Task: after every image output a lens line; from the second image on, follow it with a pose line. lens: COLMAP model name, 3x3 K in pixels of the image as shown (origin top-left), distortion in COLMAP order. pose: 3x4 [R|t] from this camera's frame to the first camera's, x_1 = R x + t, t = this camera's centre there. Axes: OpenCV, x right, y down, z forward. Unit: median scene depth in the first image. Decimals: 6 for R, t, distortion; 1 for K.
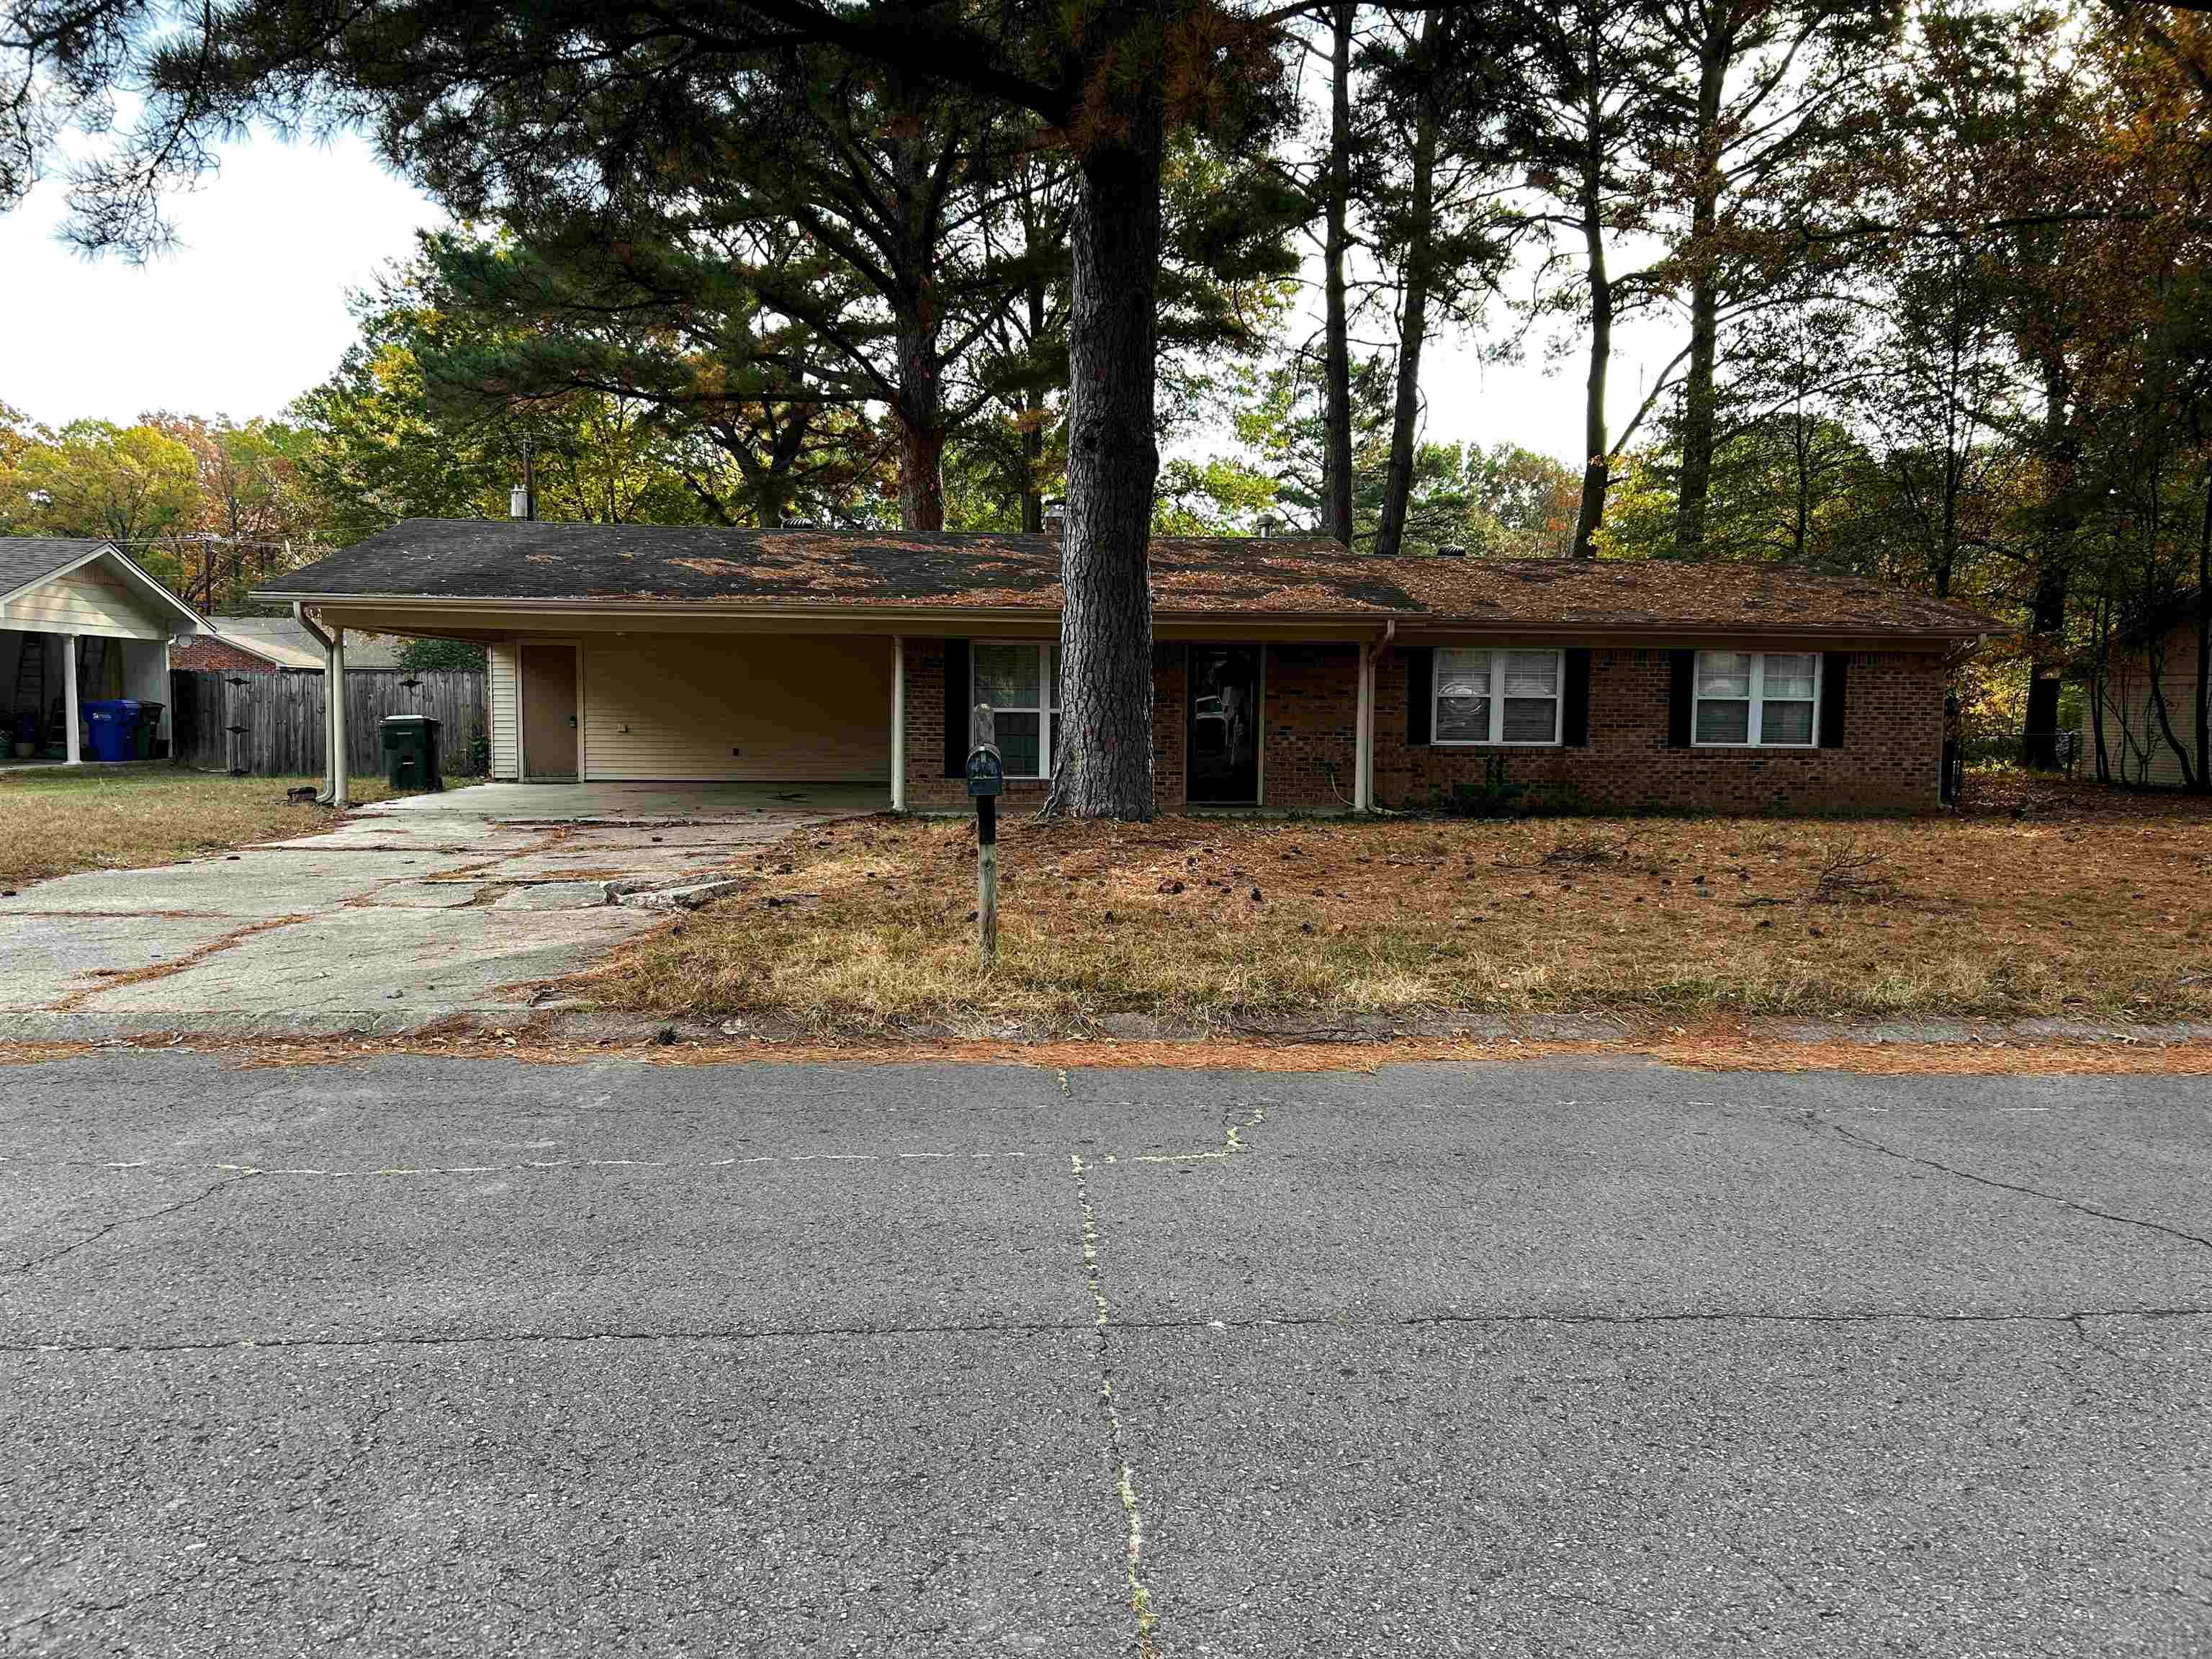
lens RADIAL K [[1675.7, 0, 1106.4], [0, 1675.7, 831.2], [0, 0, 1]] dist [0.057286, 0.003161]
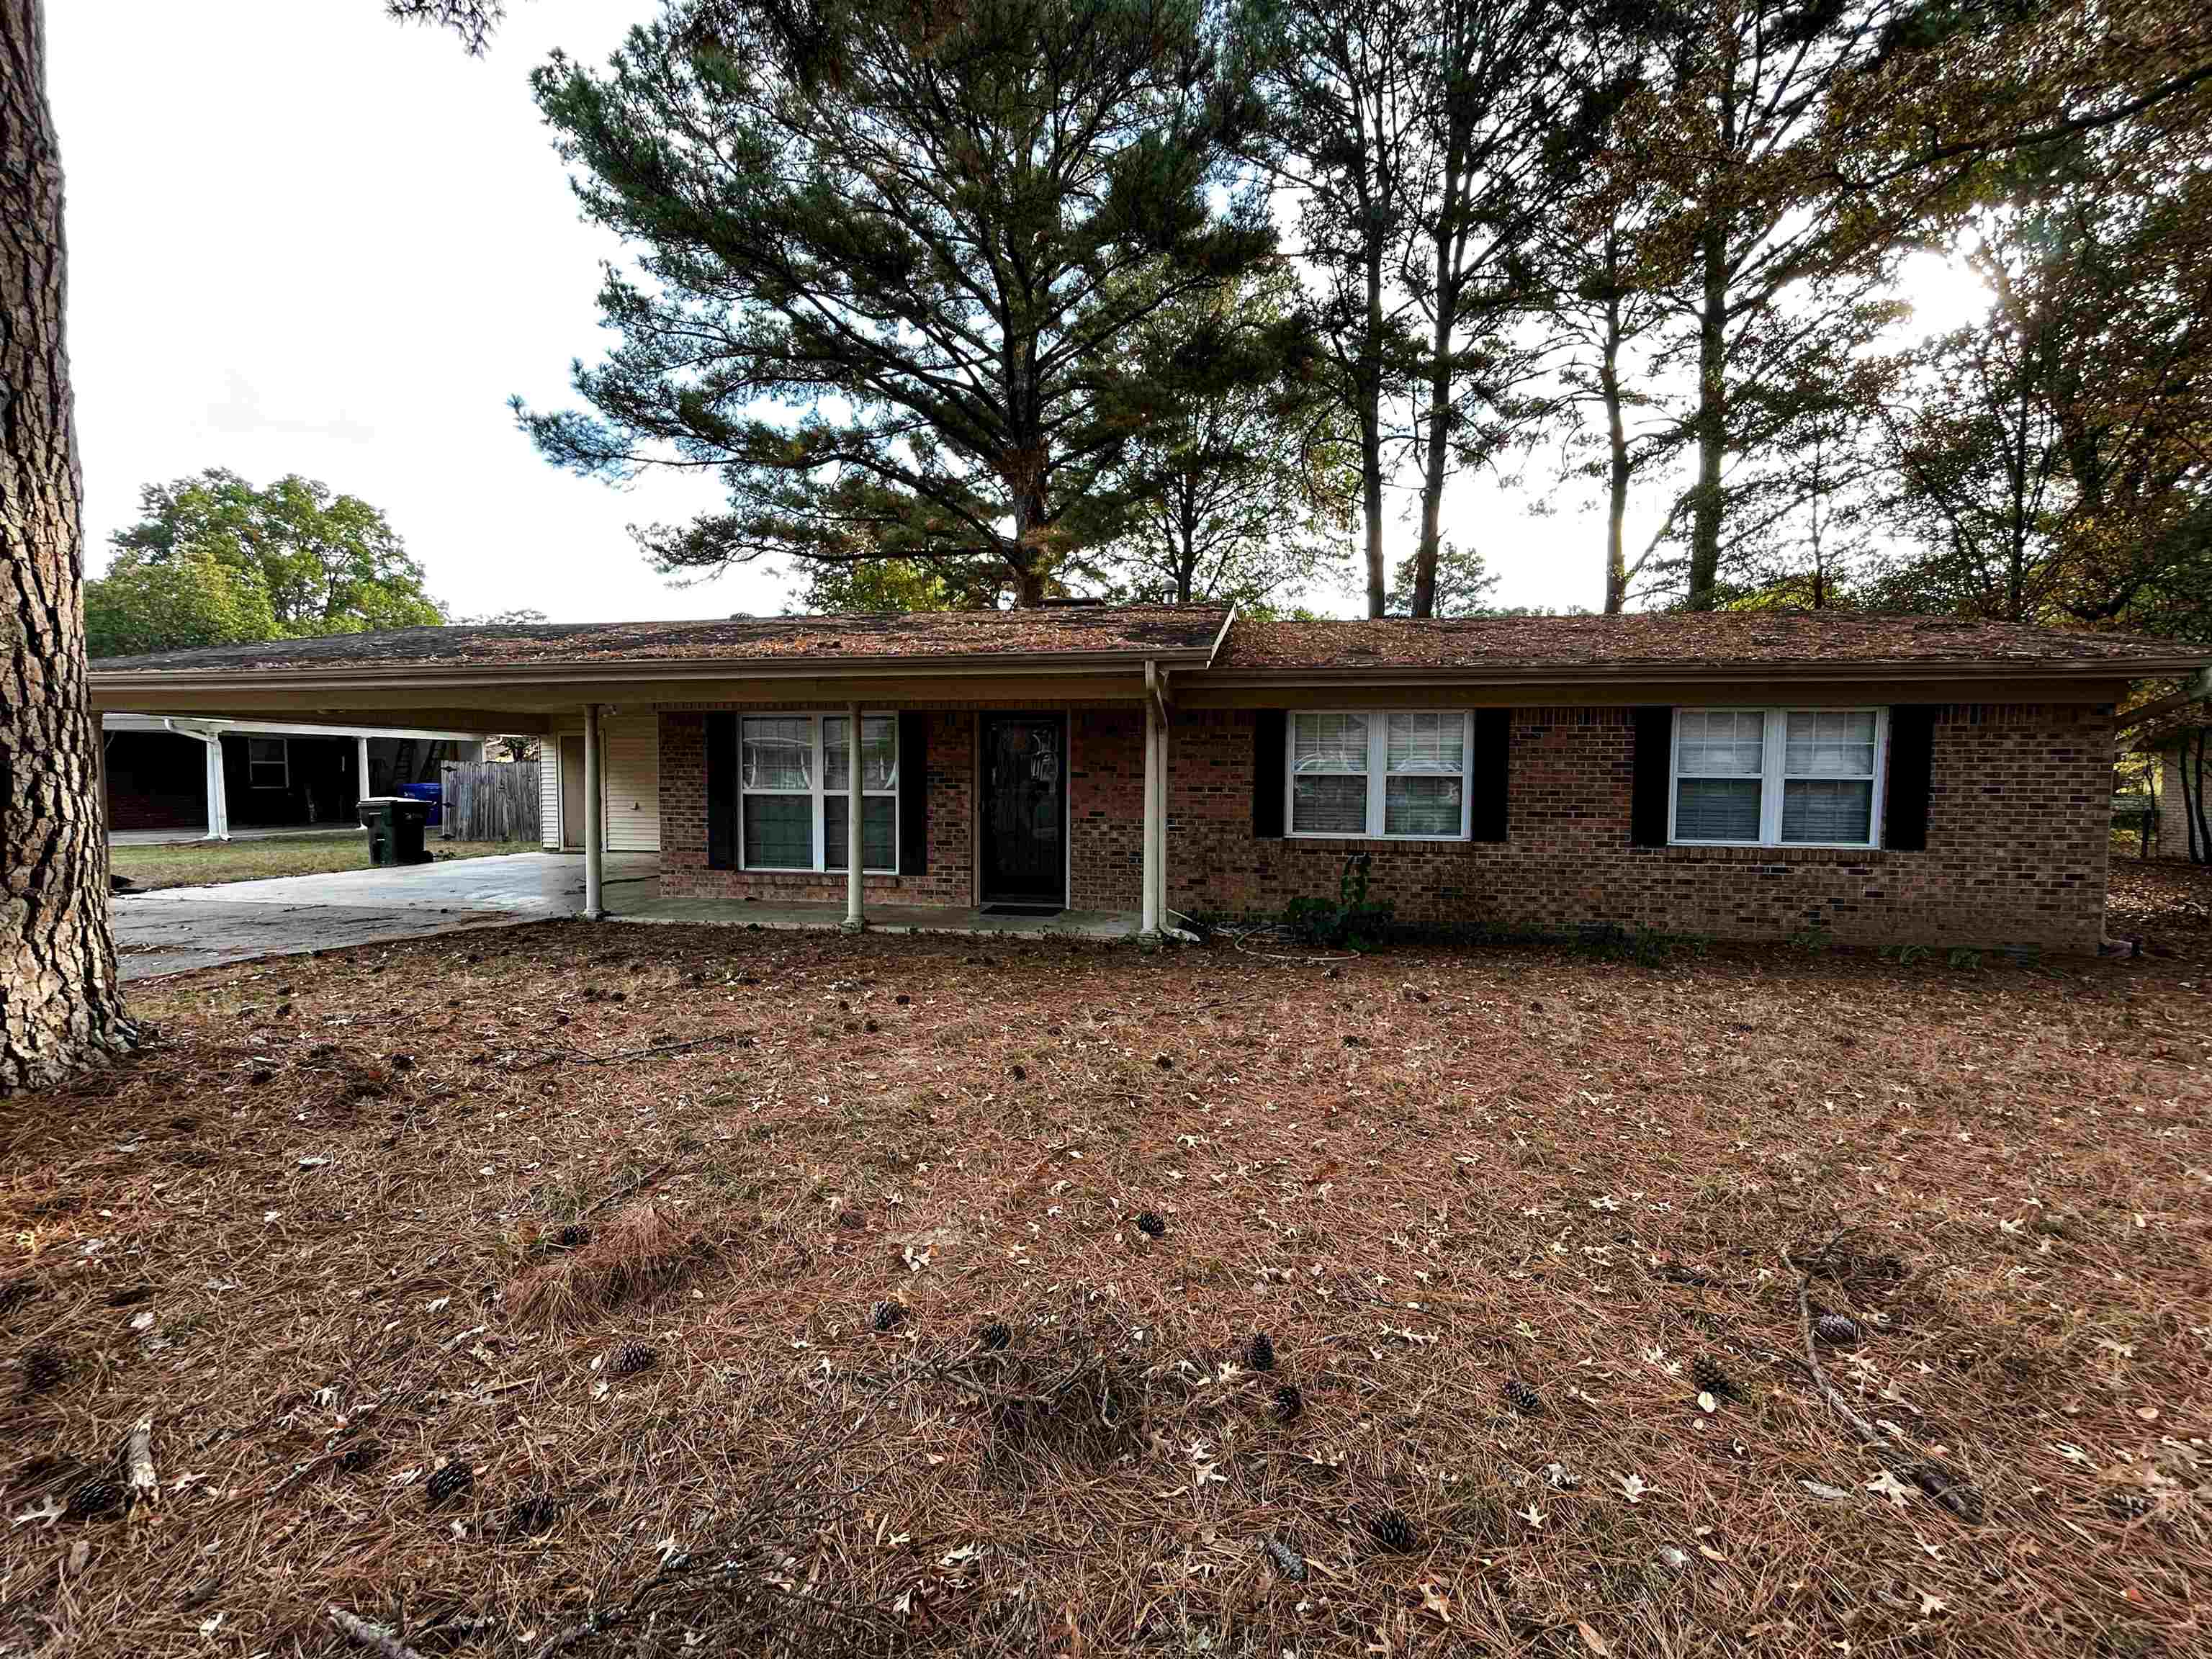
lens RADIAL K [[890.5, 0, 1114.1], [0, 890.5, 823.9], [0, 0, 1]] dist [0.000995, 0.001804]
pose [[0.965485, 0.008475, -0.260319, 0.220767], [-0.015293, 0.999591, -0.024174, -0.046155], [0.260008, 0.027321, 0.965220, 0.583351]]
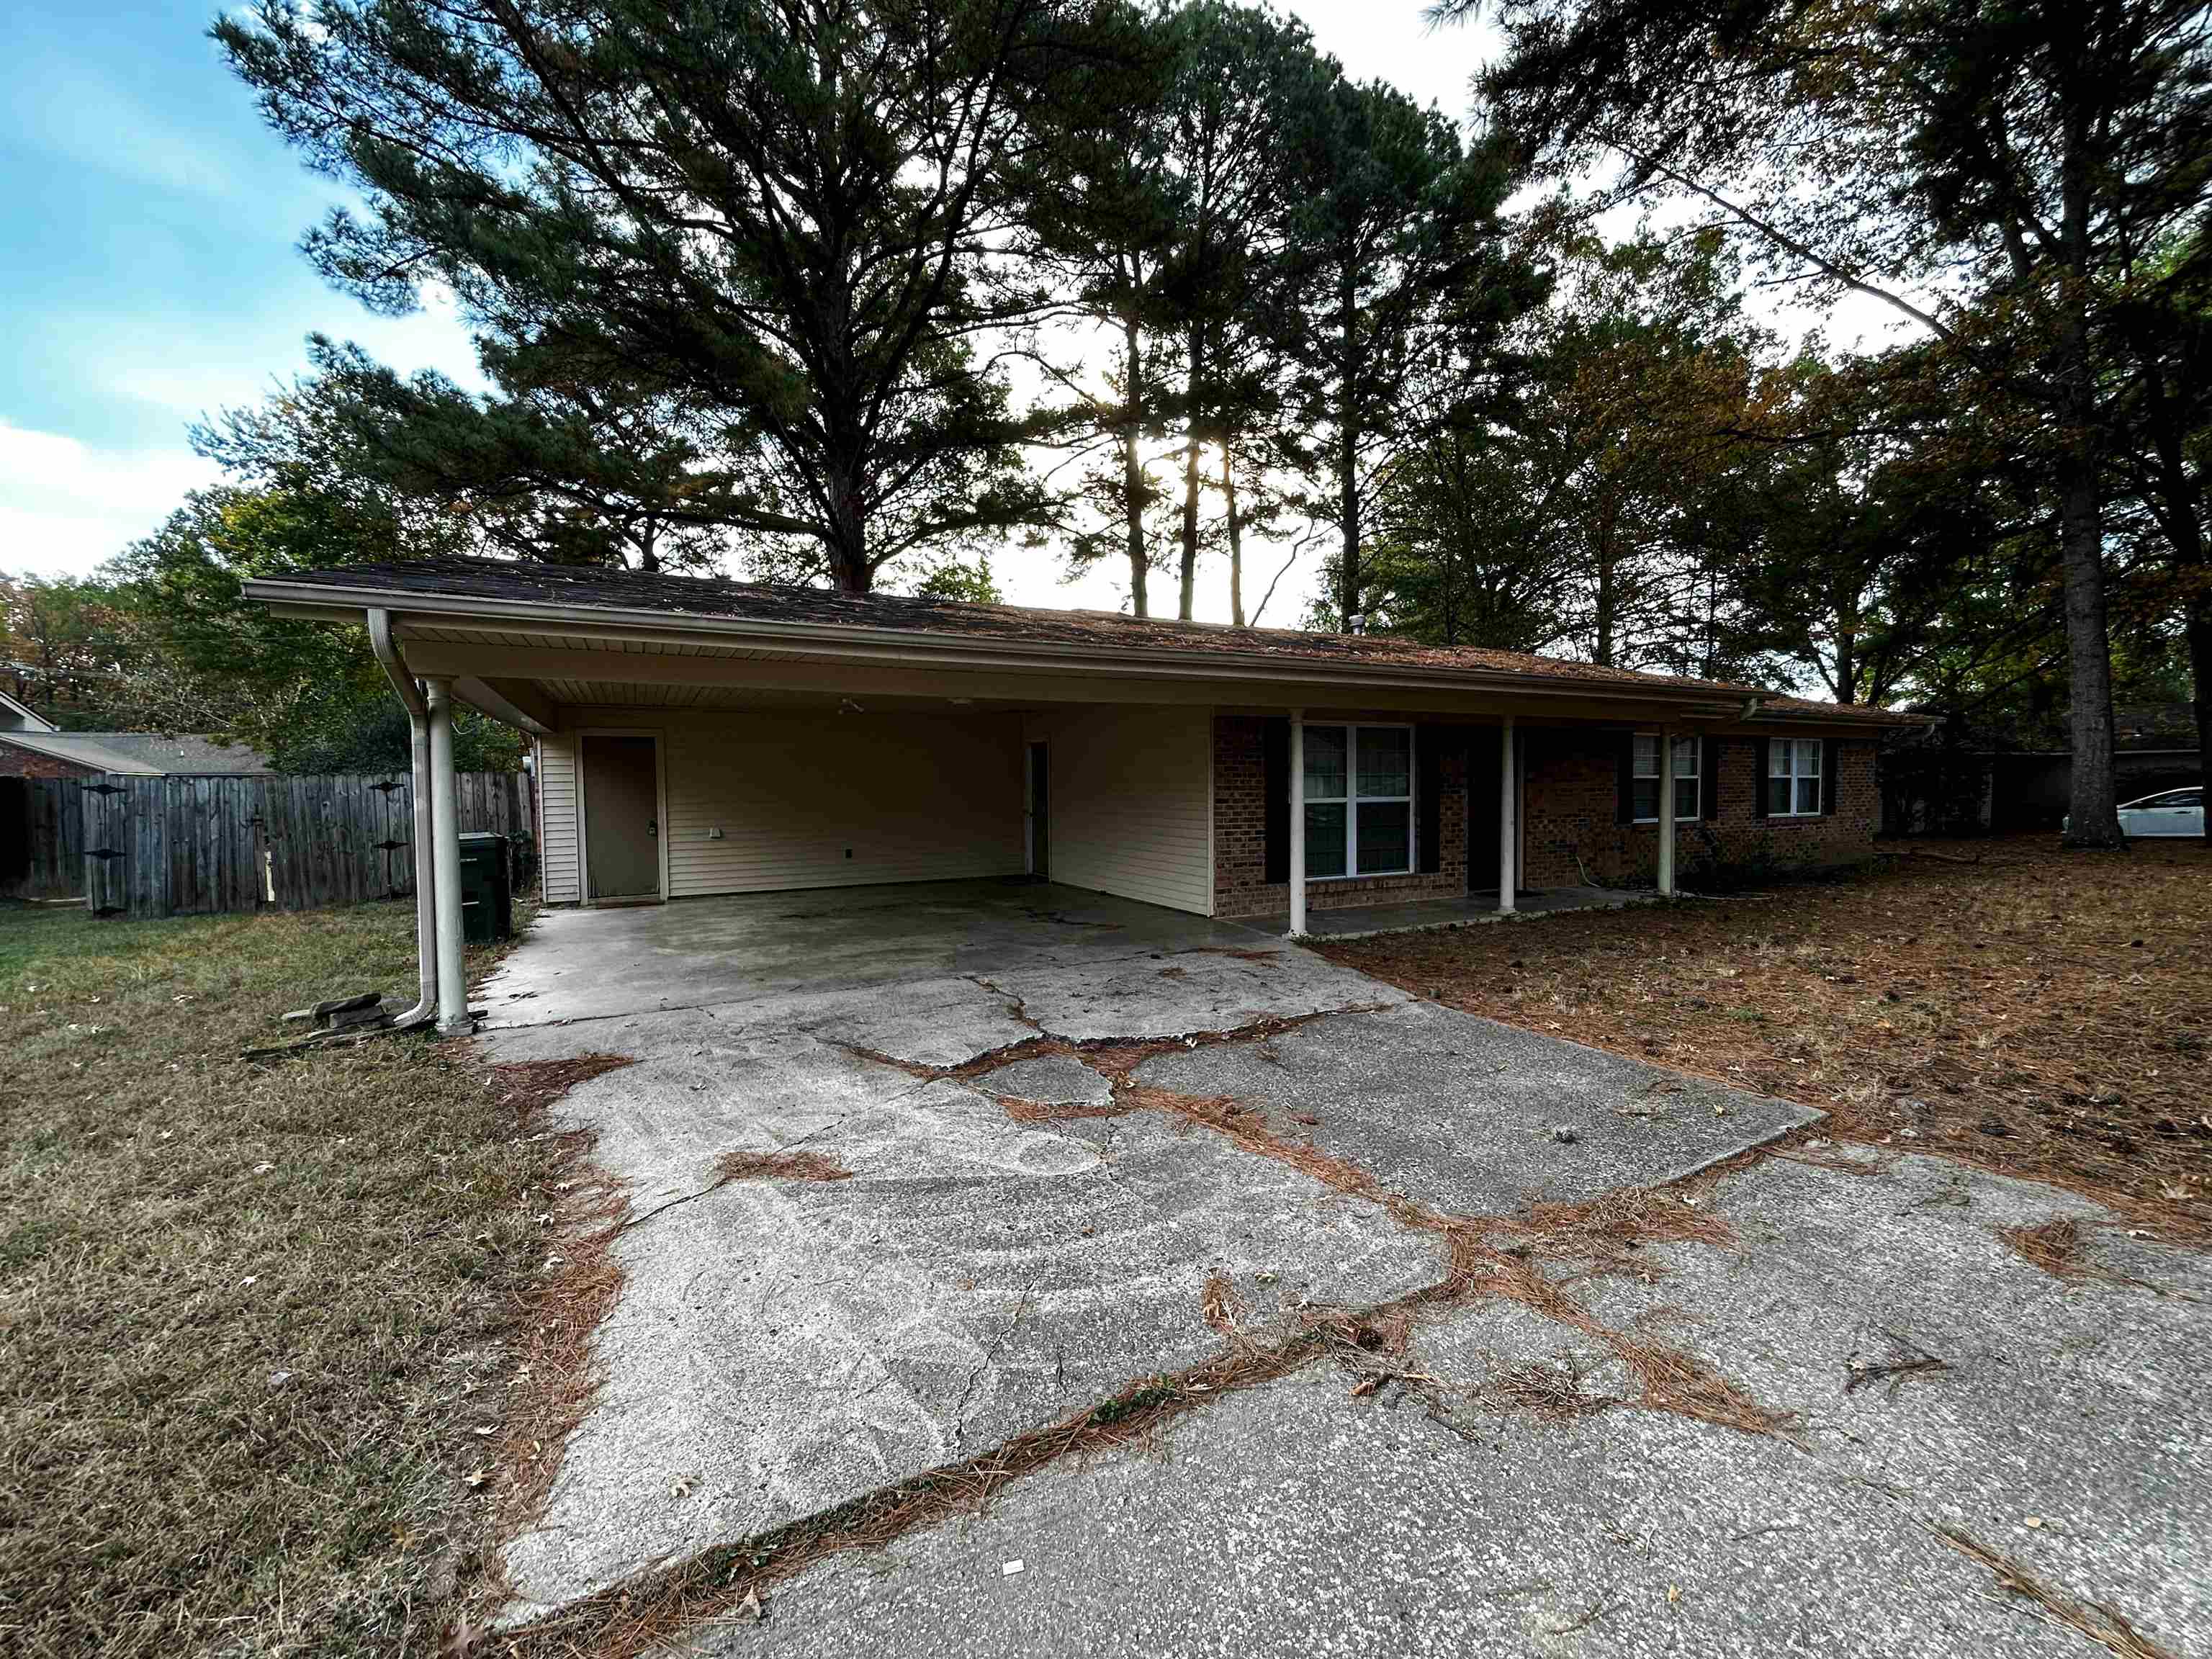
lens RADIAL K [[890.5, 0, 1099.7], [0, 890.5, 824.6], [0, 0, 1]] dist [0.000995, 0.001804]
pose [[0.921368, -0.036993, 0.386928, -0.332235], [0.049388, 0.998534, -0.022137, -0.053964], [-0.385542, 0.039506, 0.921844, 0.600263]]
